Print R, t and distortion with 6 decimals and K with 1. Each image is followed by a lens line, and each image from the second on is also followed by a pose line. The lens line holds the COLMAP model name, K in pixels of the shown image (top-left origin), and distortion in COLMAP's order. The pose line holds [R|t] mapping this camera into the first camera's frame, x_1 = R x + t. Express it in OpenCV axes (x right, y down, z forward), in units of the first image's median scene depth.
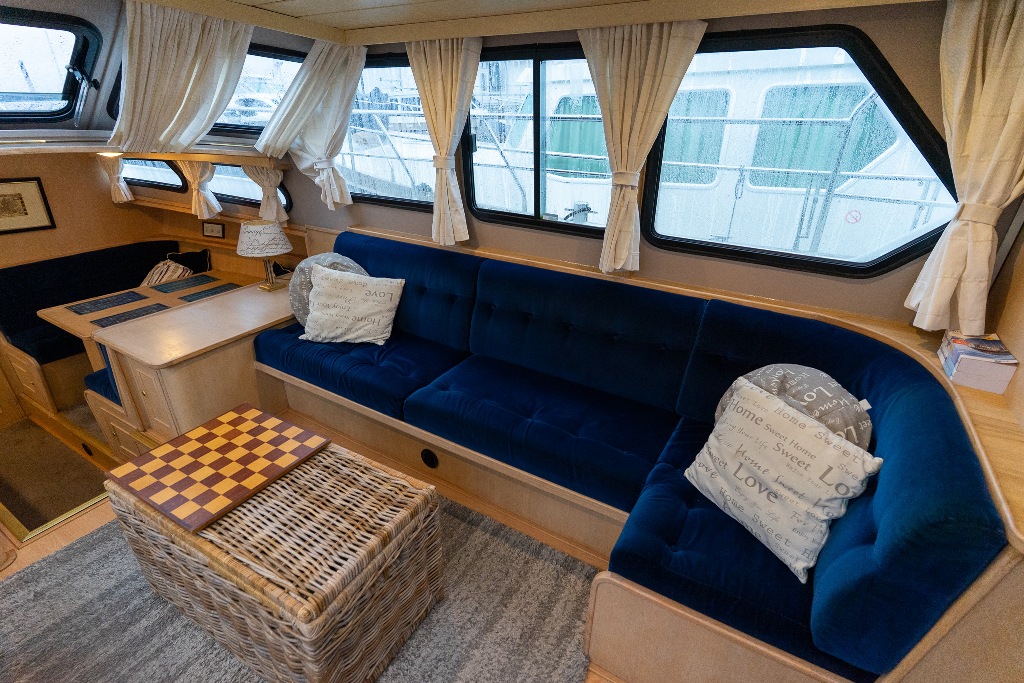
lens RADIAL K [[483.0, 0, 512.0], [0, 483.0, 341.5], [0, 0, 1]] dist [0.001087, 0.000095]
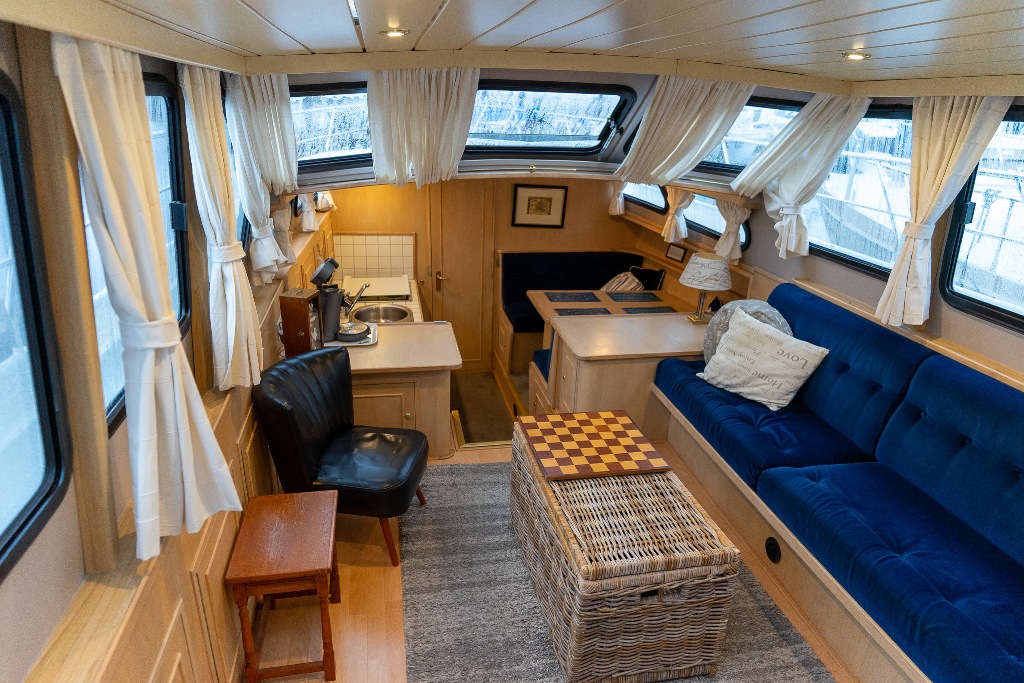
lens RADIAL K [[649.0, 0, 512.0], [0, 649.0, 341.5], [0, 0, 1]] dist [0.000377, 0.000184]
pose [[0.659988, 0.274624, -0.699284, 0.219571], [-0.348674, 0.936445, 0.038681, 0.009793], [0.665464, 0.218293, 0.713797, -0.212823]]
